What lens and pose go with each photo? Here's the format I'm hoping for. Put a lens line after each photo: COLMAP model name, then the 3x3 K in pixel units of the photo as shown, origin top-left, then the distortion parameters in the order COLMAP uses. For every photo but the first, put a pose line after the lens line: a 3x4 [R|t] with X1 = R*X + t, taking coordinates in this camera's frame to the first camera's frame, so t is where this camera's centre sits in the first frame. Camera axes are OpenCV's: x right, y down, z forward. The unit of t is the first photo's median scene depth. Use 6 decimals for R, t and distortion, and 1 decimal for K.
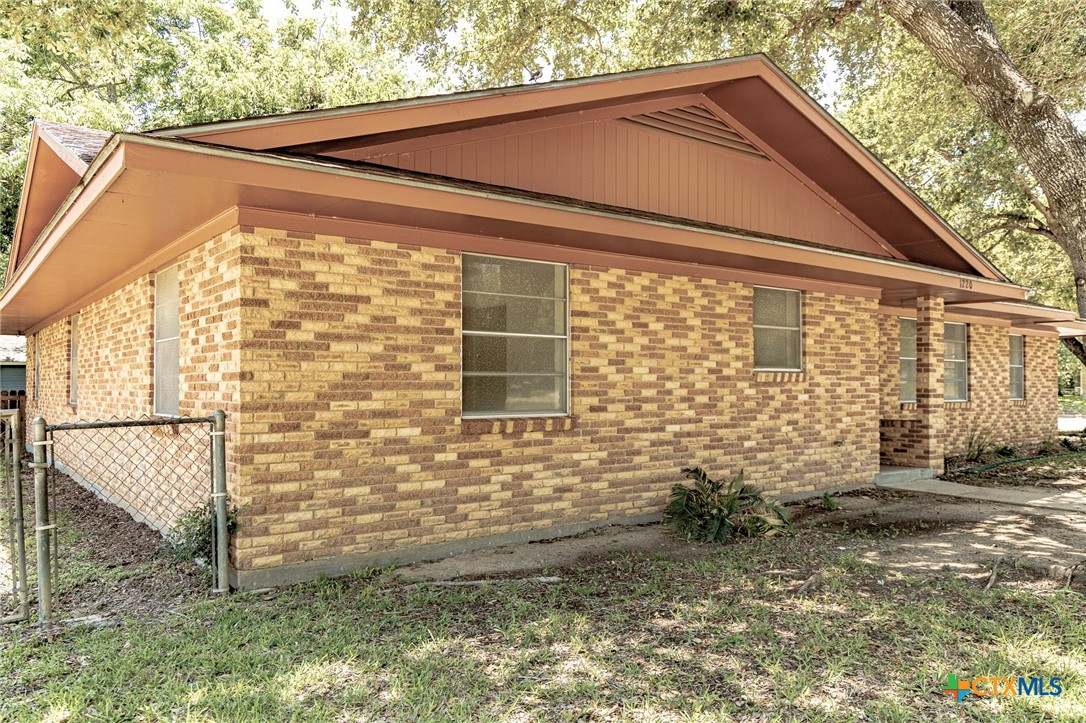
lens RADIAL K [[804.7, 0, 544.1], [0, 804.7, 362.4], [0, 0, 1]] dist [-0.006385, -0.003485]
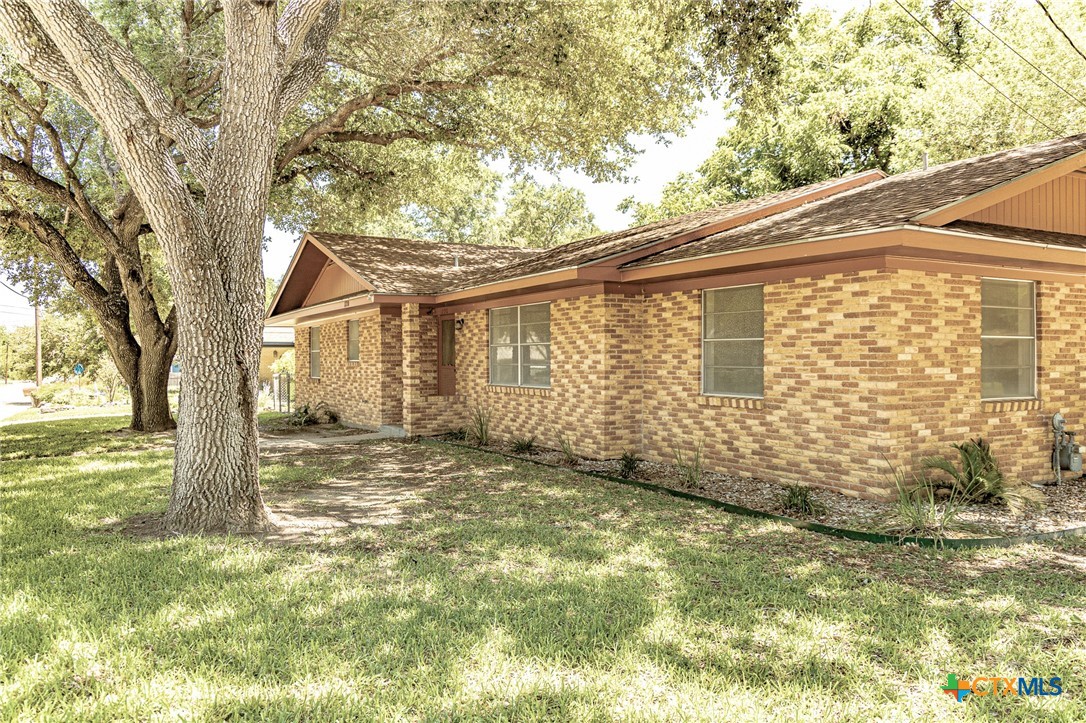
lens RADIAL K [[804.7, 0, 544.7], [0, 804.7, 362.9], [0, 0, 1]] dist [-0.006385, -0.003485]
pose [[-0.139198, -0.000456, -0.990264, 2.392186], [0.029108, 0.999566, -0.004552, 0.040429], [0.989837, -0.029459, -0.139124, 1.897640]]
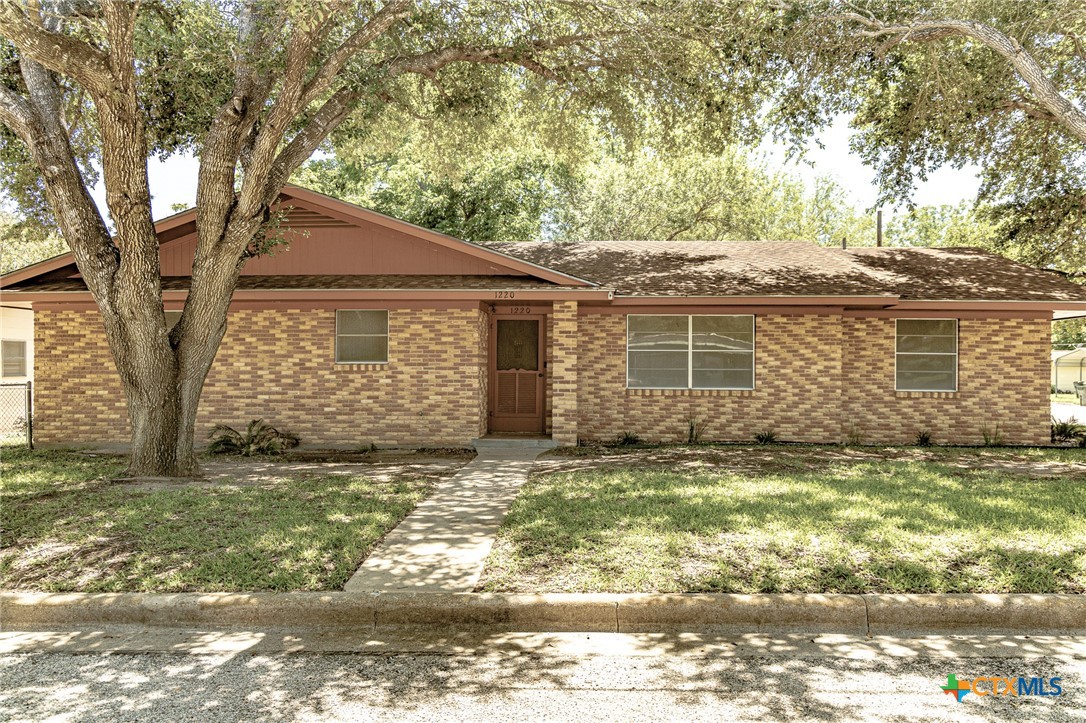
lens RADIAL K [[804.7, 0, 540.2], [0, 804.7, 366.2], [0, 0, 1]] dist [-0.006385, -0.003485]
pose [[0.755275, -0.006227, -0.655379, 1.699161], [0.015128, 0.999854, 0.007935, 0.009267], [0.655234, -0.015908, 0.755259, 0.067054]]
